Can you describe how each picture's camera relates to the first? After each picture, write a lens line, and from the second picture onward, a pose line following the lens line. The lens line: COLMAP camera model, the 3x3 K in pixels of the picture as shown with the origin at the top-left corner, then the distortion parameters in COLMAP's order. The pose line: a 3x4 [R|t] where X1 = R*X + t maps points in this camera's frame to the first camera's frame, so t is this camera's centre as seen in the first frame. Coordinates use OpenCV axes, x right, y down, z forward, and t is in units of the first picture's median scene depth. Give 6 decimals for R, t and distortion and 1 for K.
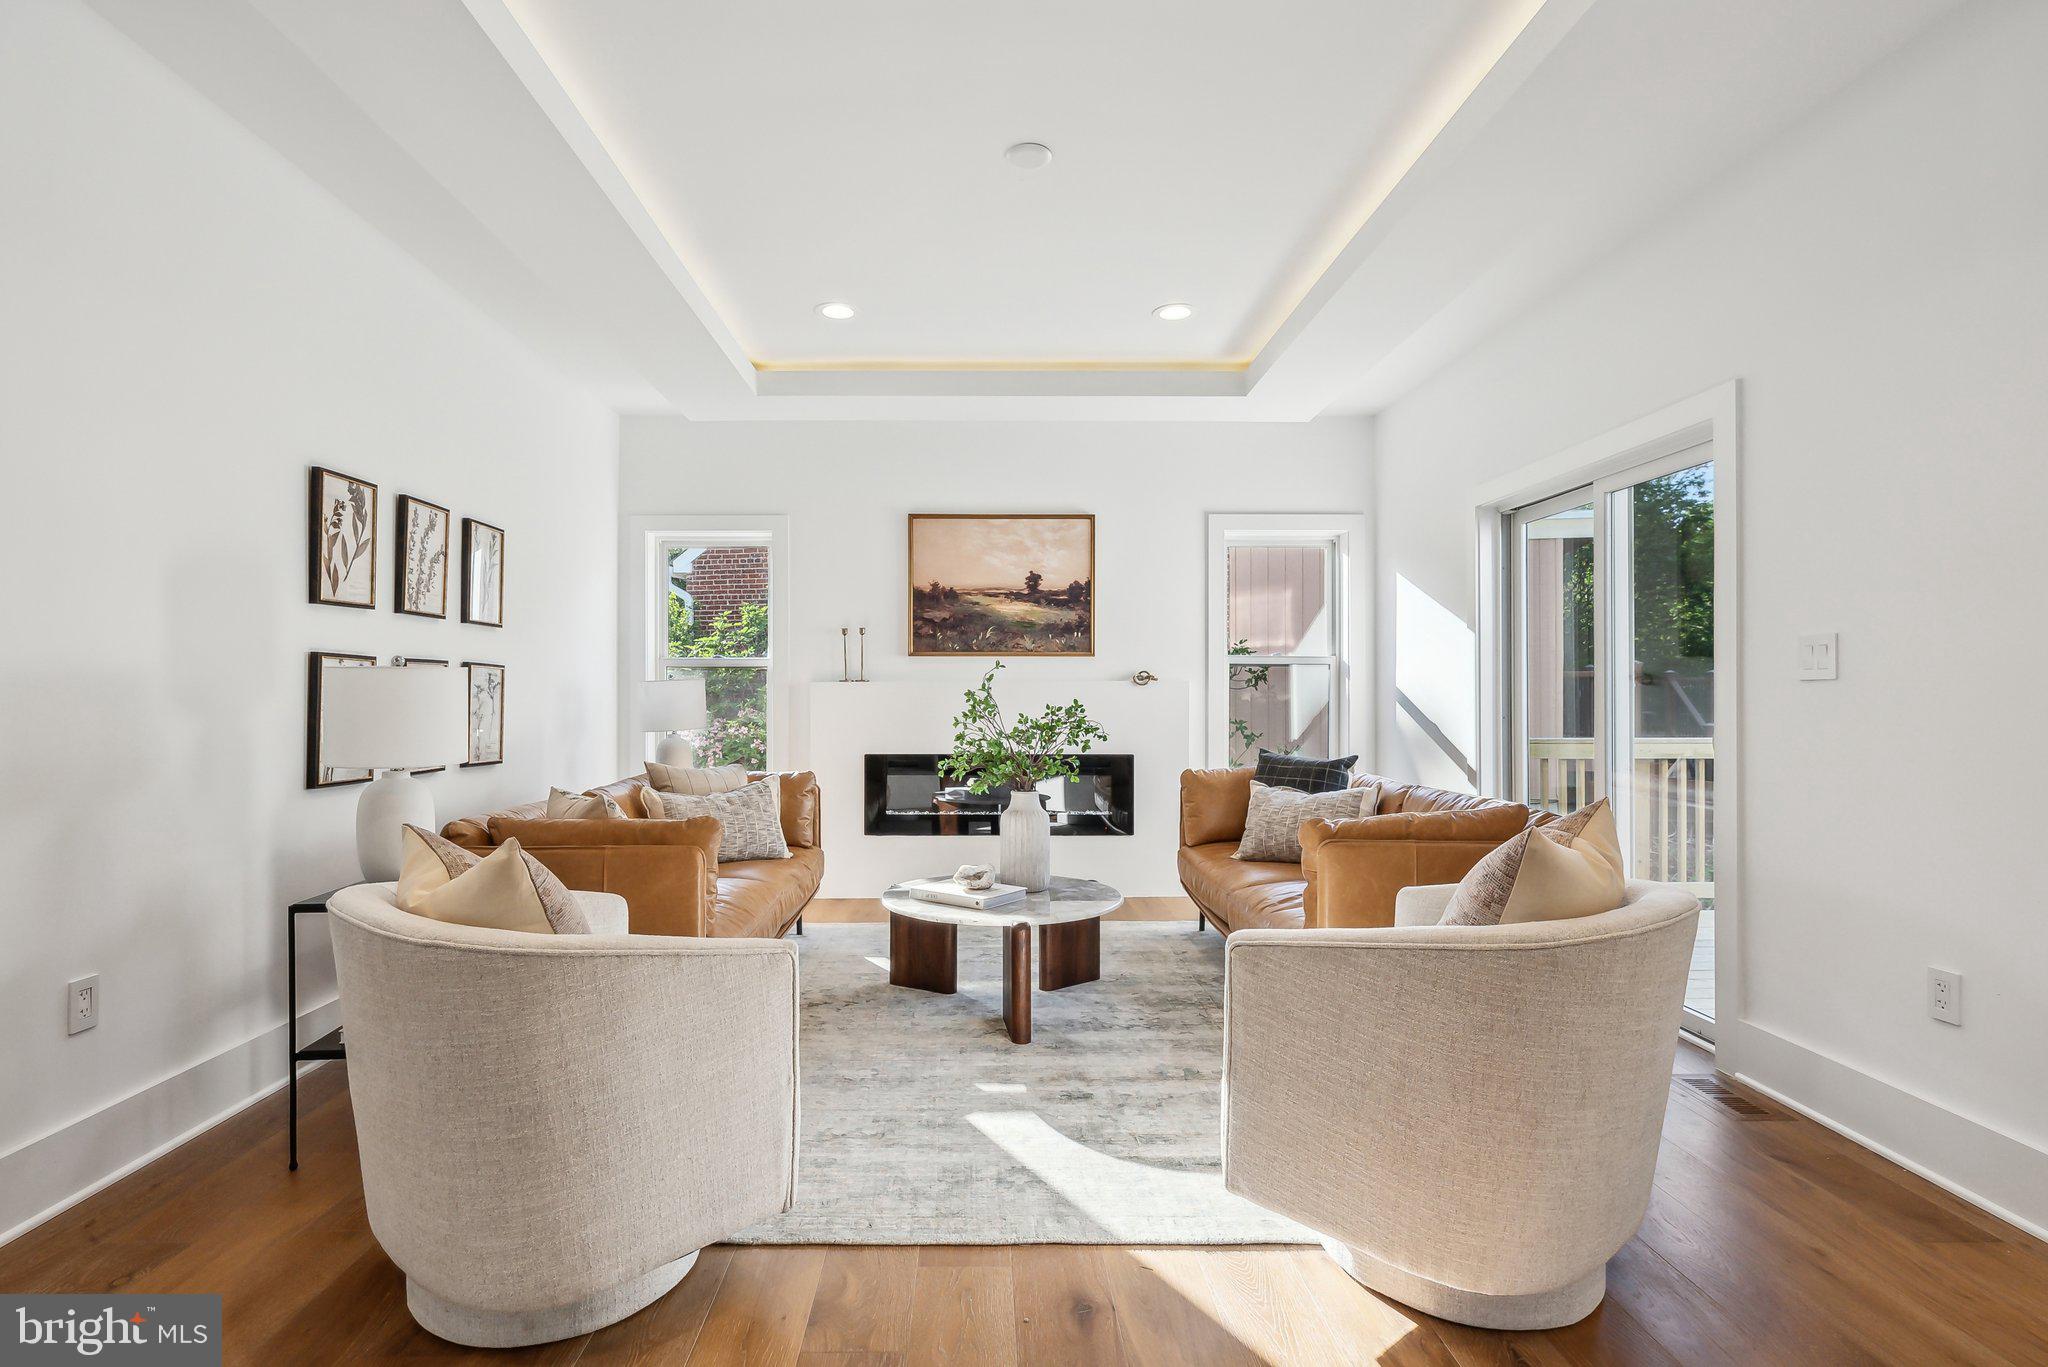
lens RADIAL K [[982.9, 0, 1016.0], [0, 982.9, 691.2], [0, 0, 1]] dist [0.002033, 0.000035]
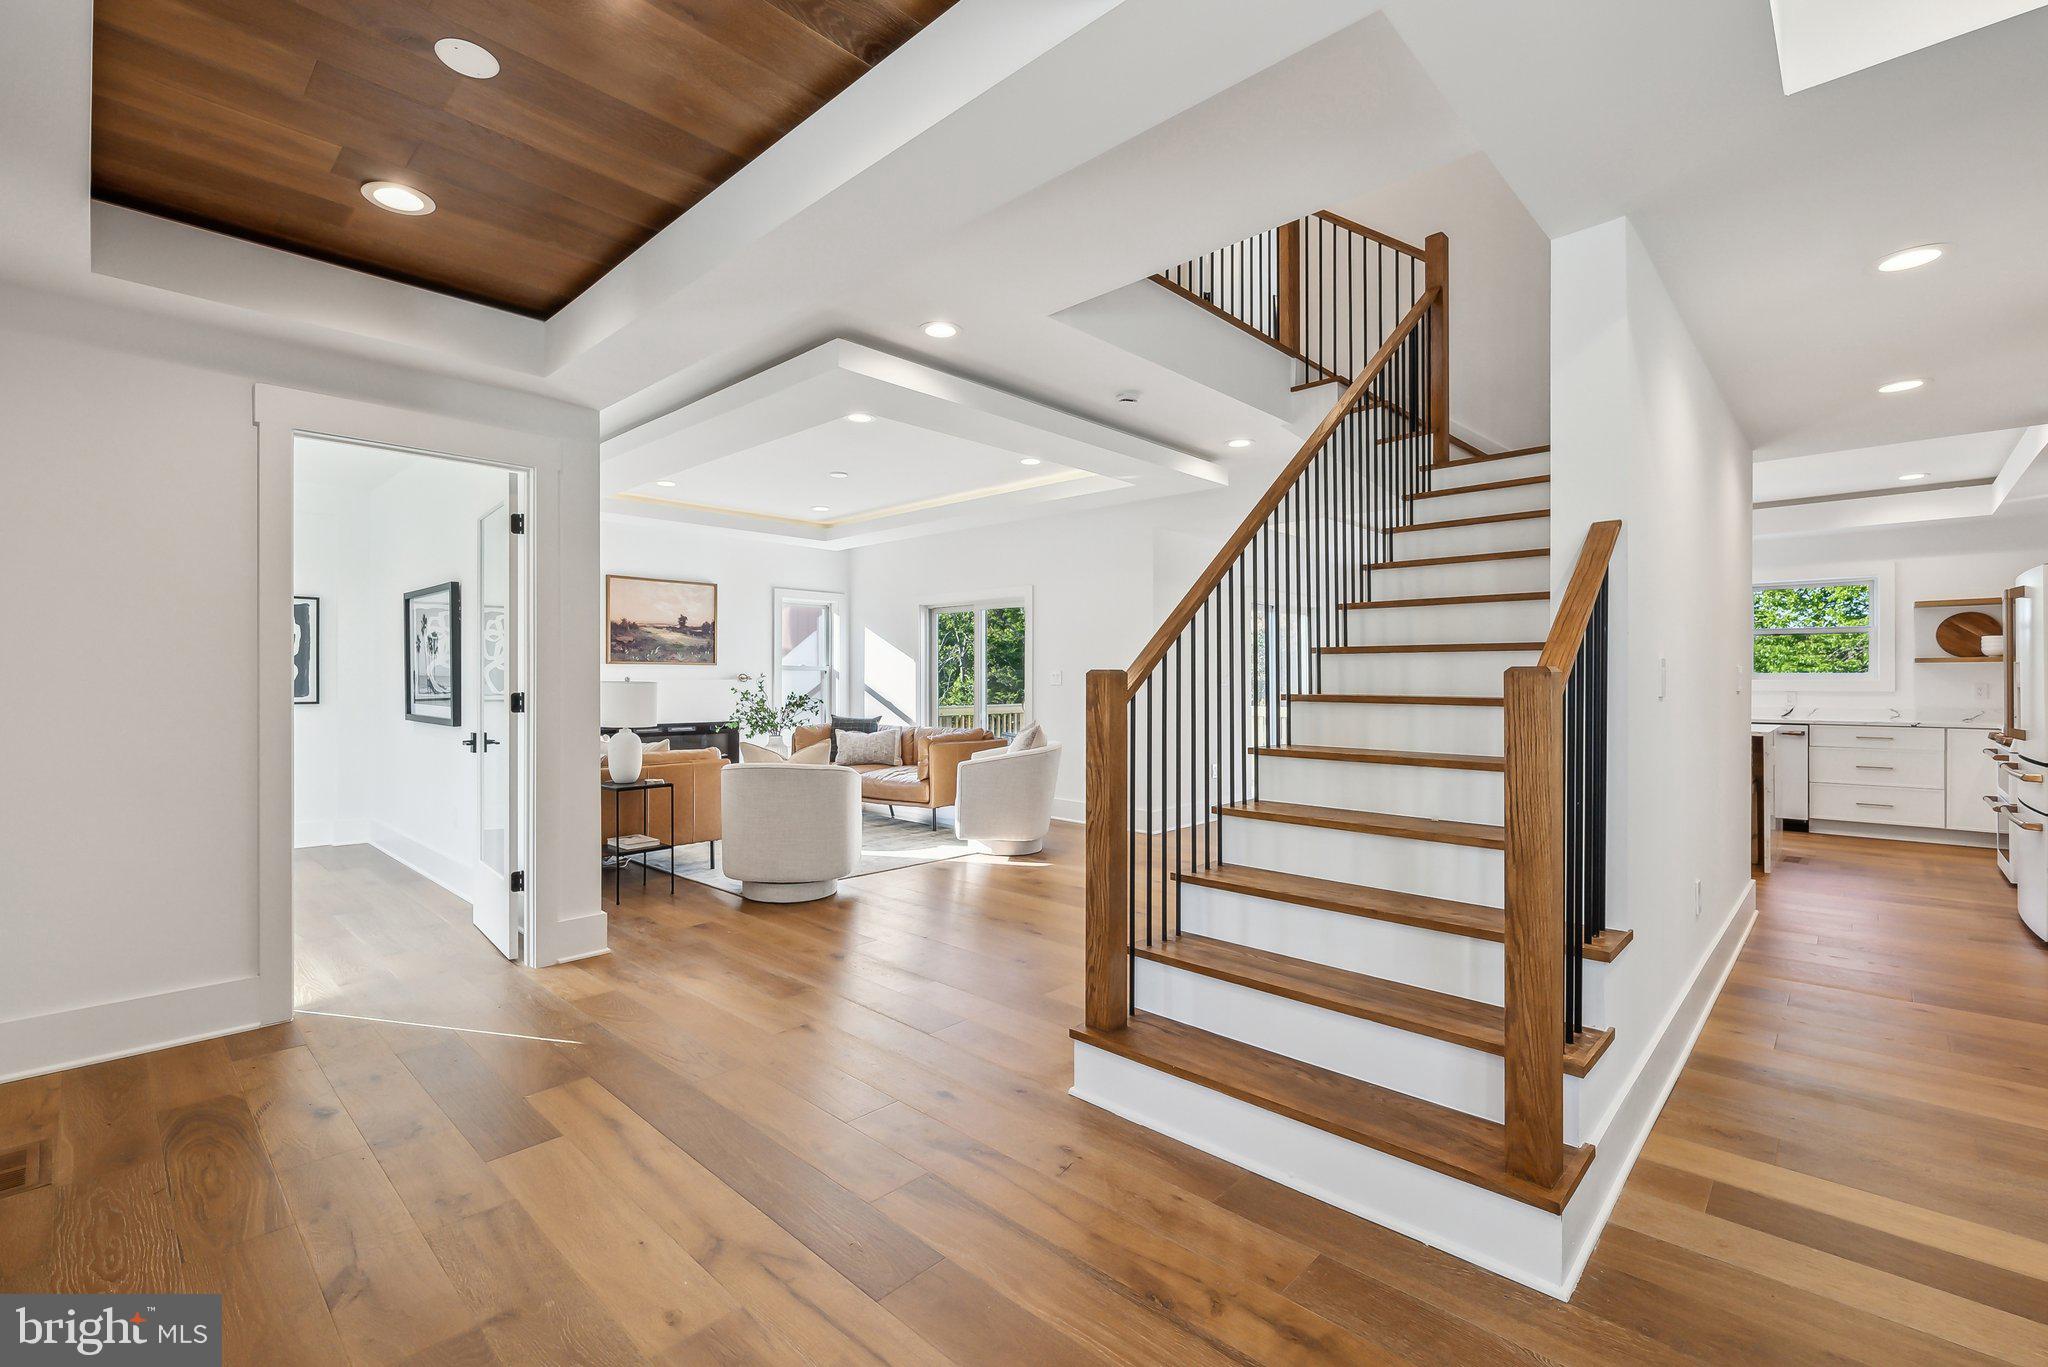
lens RADIAL K [[903.7, 0, 1021.5], [0, 903.7, 684.1], [0, 0, 1]] dist [-0.000617, -0.000057]
pose [[0.695674, -0.001587, 0.718356, -0.697940], [-0.011385, 0.999848, 0.013234, -0.029428], [-0.718267, -0.017385, 0.695550, -0.510828]]
